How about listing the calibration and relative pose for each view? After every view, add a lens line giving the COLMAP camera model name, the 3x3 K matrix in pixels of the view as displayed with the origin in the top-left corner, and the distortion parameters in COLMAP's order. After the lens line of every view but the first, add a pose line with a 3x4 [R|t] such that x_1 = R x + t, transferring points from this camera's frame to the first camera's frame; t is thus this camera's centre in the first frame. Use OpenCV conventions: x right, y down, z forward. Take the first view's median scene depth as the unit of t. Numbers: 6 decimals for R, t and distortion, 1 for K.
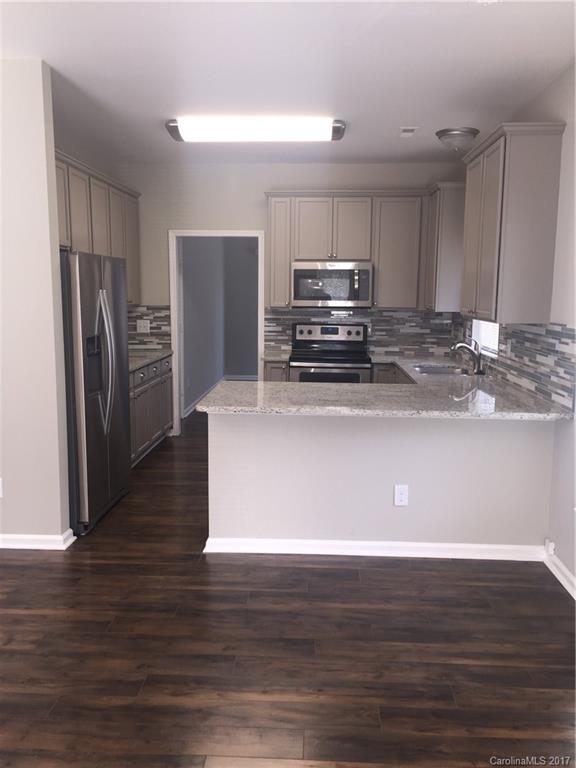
lens RADIAL K [[660.3, 0, 289.3], [0, 660.3, 380.6], [0, 0, 1]] dist [0.087668, -0.116469]
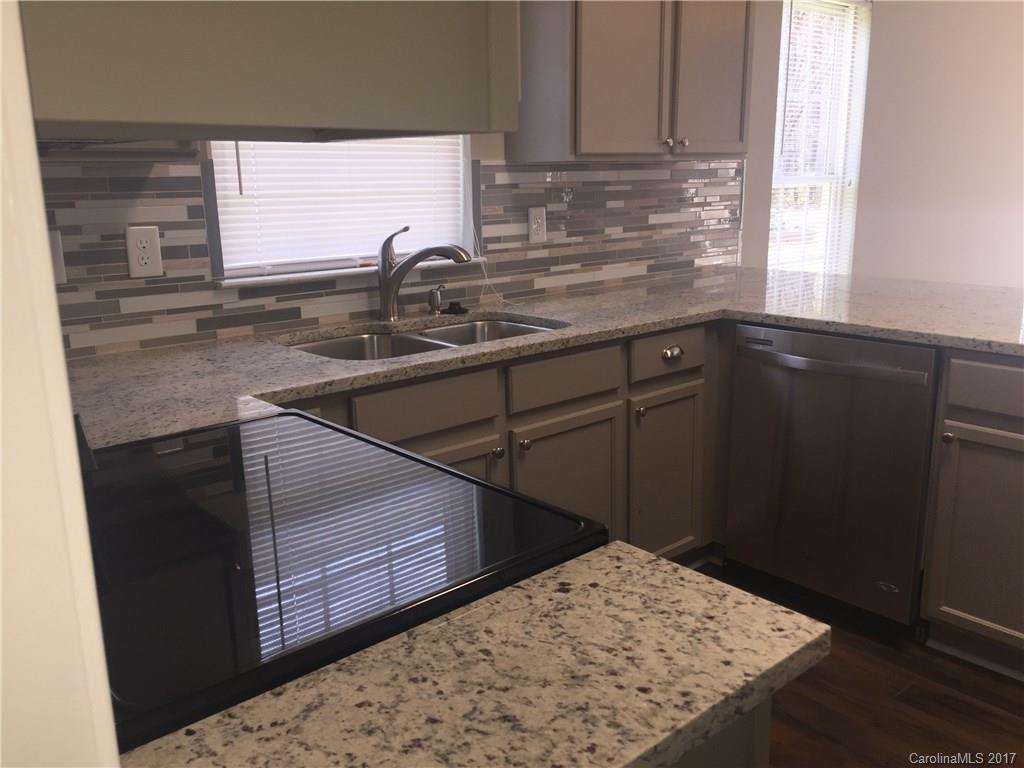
lens RADIAL K [[880.4, 0, 511.7], [0, 880.4, 381.2], [0, 0, 1]] dist [0.087668, -0.116469]
pose [[-0.694618, -0.168364, 0.699400, -0.097084], [0.104497, 0.938300, 0.329656, -0.117968], [-0.711749, 0.302070, -0.634166, 1.094041]]
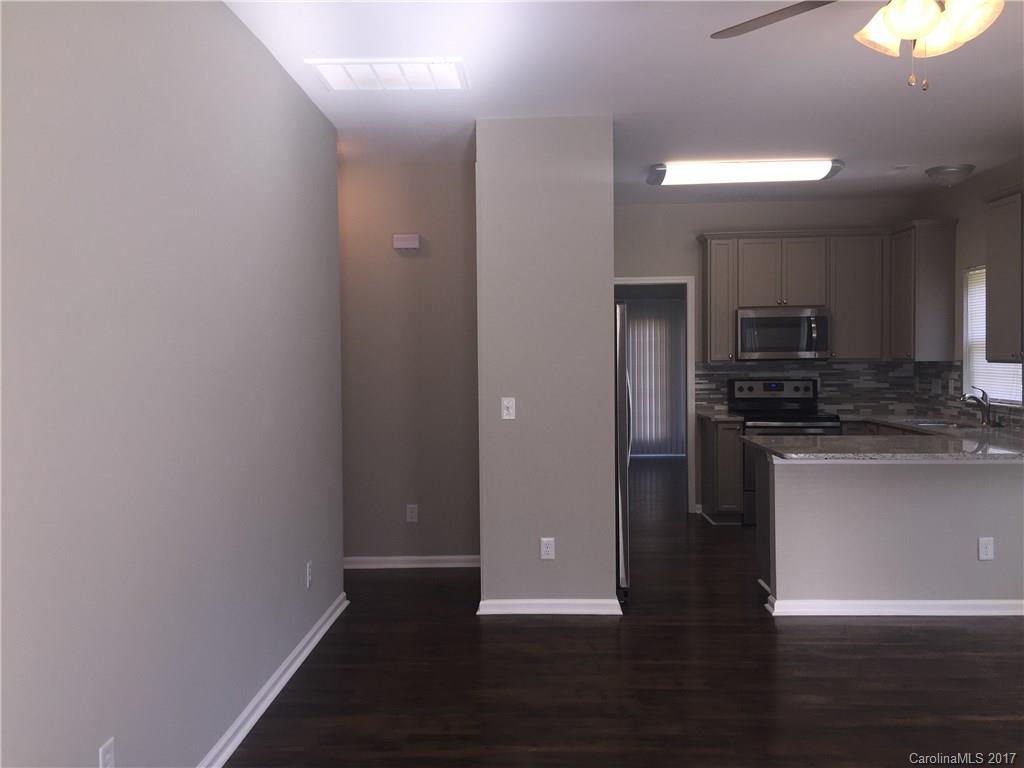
lens RADIAL K [[880.4, 0, 511.1], [0, 880.4, 378.7], [0, 0, 1]] dist [0.087668, -0.116469]
pose [[0.999746, -0.020037, 0.010361, -0.316320], [0.021048, 0.993812, -0.109066, 0.036182], [-0.008112, 0.109257, 0.993980, -0.170640]]
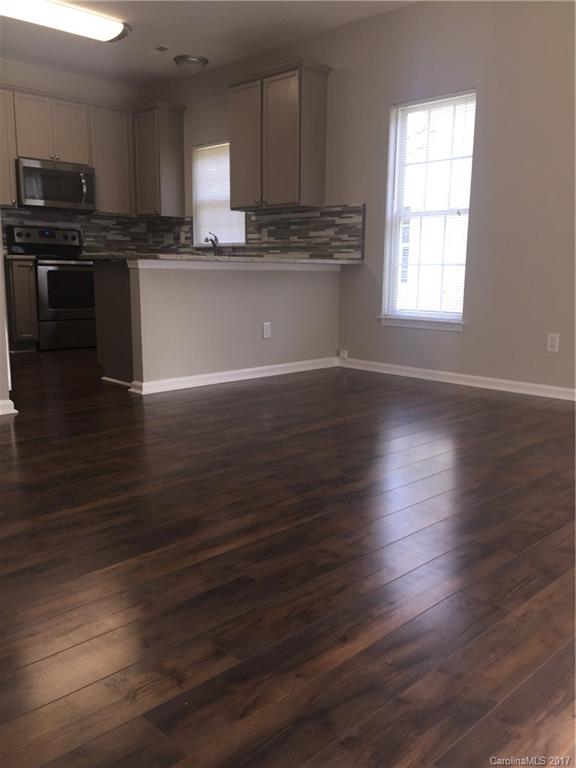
lens RADIAL K [[660.3, 0, 288.2], [0, 660.3, 380.4], [0, 0, 1]] dist [0.087668, -0.116469]
pose [[0.681292, -0.122995, 0.721605, -0.484091], [0.094180, 0.992318, 0.080218, 0.105788], [-0.725928, 0.013309, 0.687642, 0.031754]]
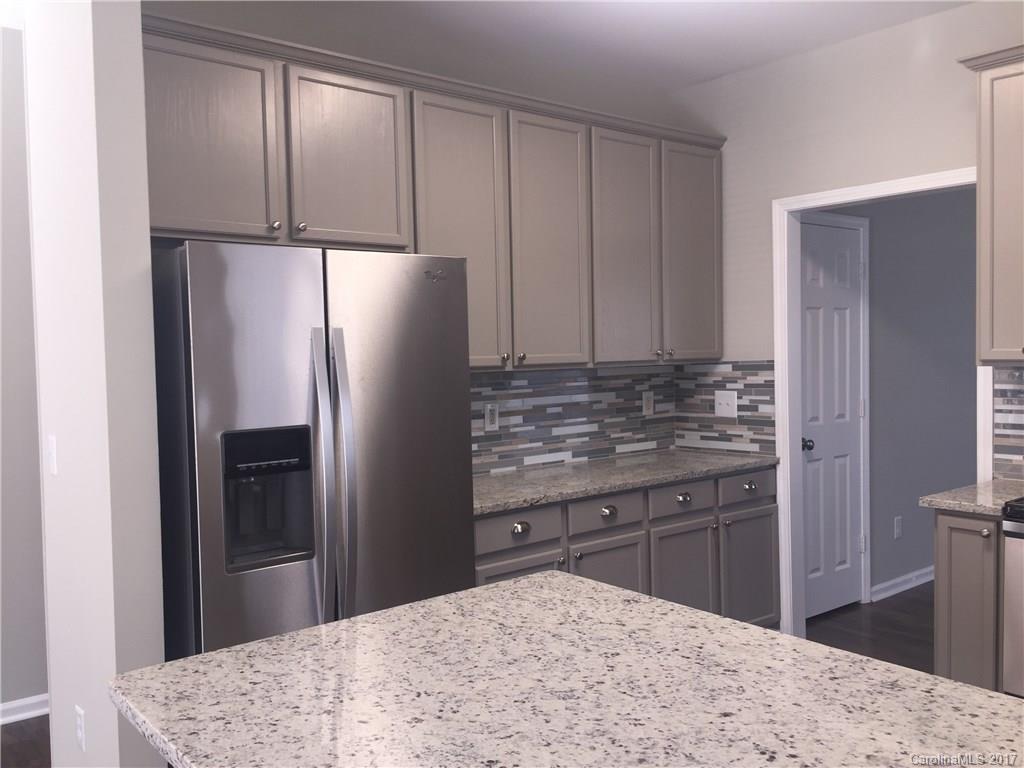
lens RADIAL K [[880.4, 0, 511.1], [0, 880.4, 377.4], [0, 0, 1]] dist [0.087668, -0.116469]
pose [[0.672420, 0.003188, -0.740163, 0.169192], [-0.076889, 0.994881, -0.065567, -0.050443], [0.736165, 0.100999, 0.669223, 0.486247]]
